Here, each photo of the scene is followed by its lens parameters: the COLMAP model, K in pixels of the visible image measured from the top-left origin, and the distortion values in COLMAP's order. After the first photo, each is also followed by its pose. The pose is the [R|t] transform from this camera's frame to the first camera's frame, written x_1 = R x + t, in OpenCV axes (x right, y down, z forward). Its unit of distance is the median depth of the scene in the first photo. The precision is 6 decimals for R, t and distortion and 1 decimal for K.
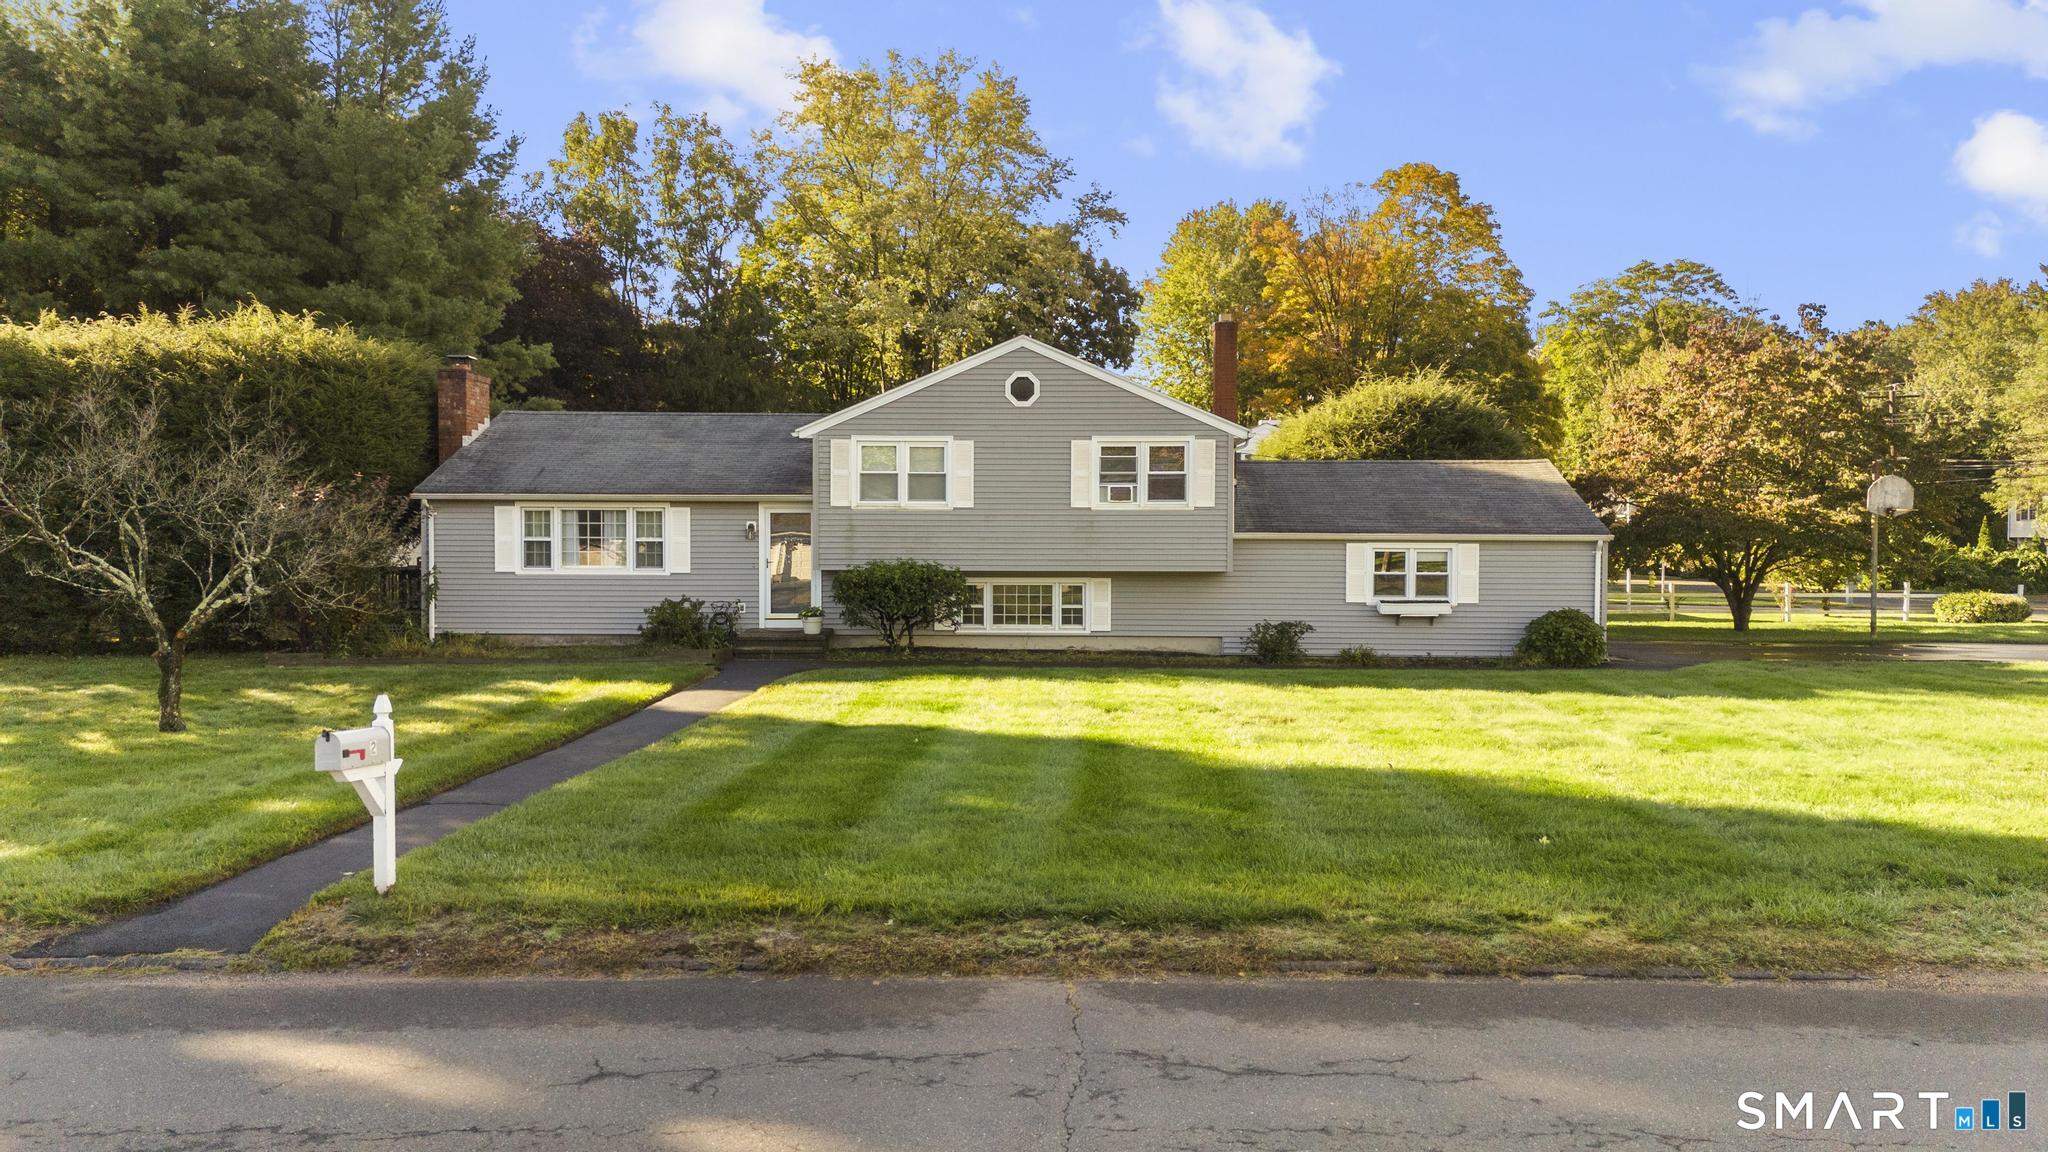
lens RADIAL K [[1481.9, 0, 1024.0], [0, 1481.9, 576.0], [0, 0, 1]] dist [0.117440, -0.000508]
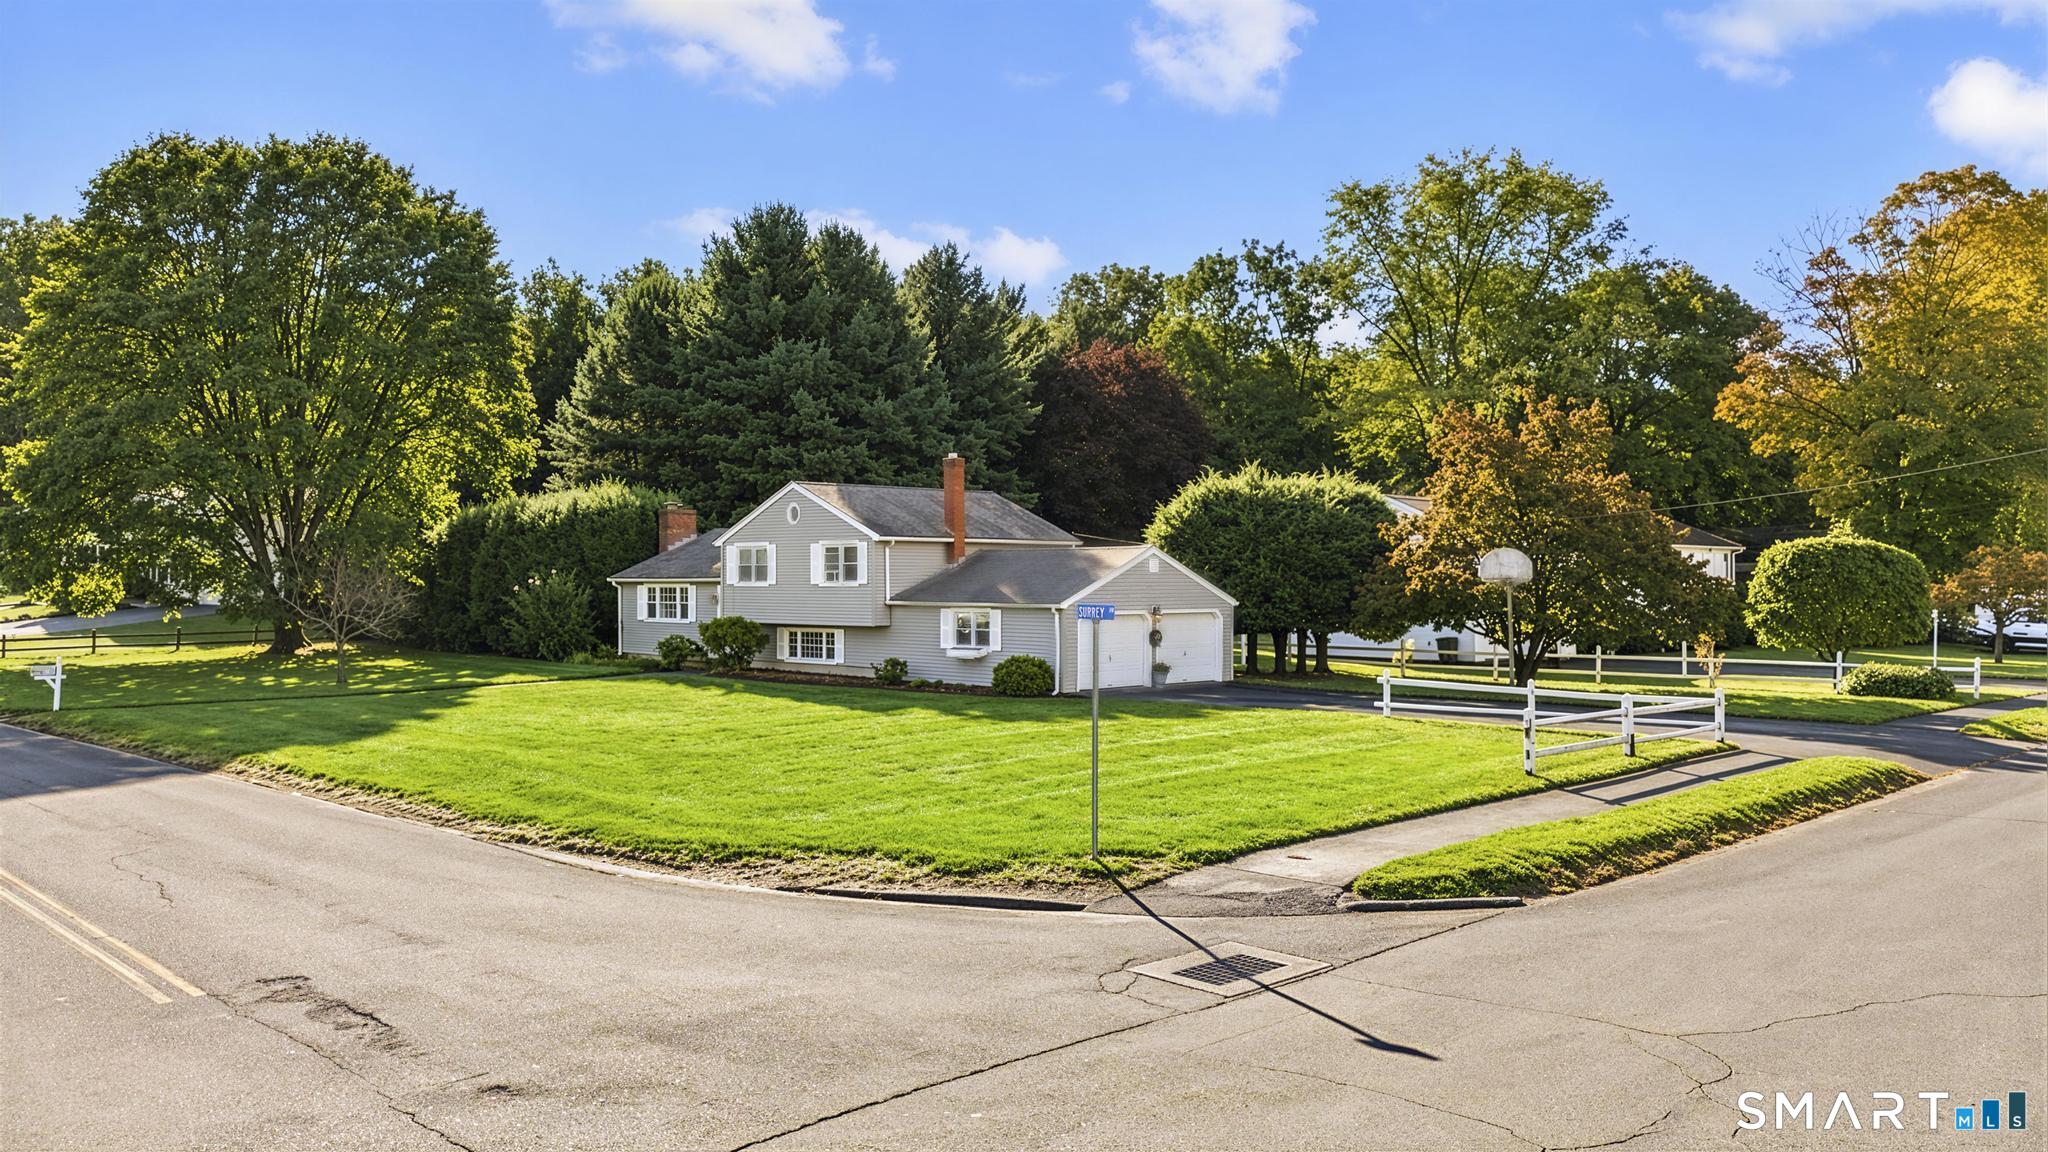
lens RADIAL K [[1560.6, 0, 1024.0], [0, 1560.6, 576.0], [0, 0, 1]] dist [0.053728, -0.002033]
pose [[0.729543, -0.004484, -0.683920, 1.340121], [-0.023637, 0.999216, -0.031765, -0.007178], [0.683526, 0.039339, 0.728865, -0.083372]]
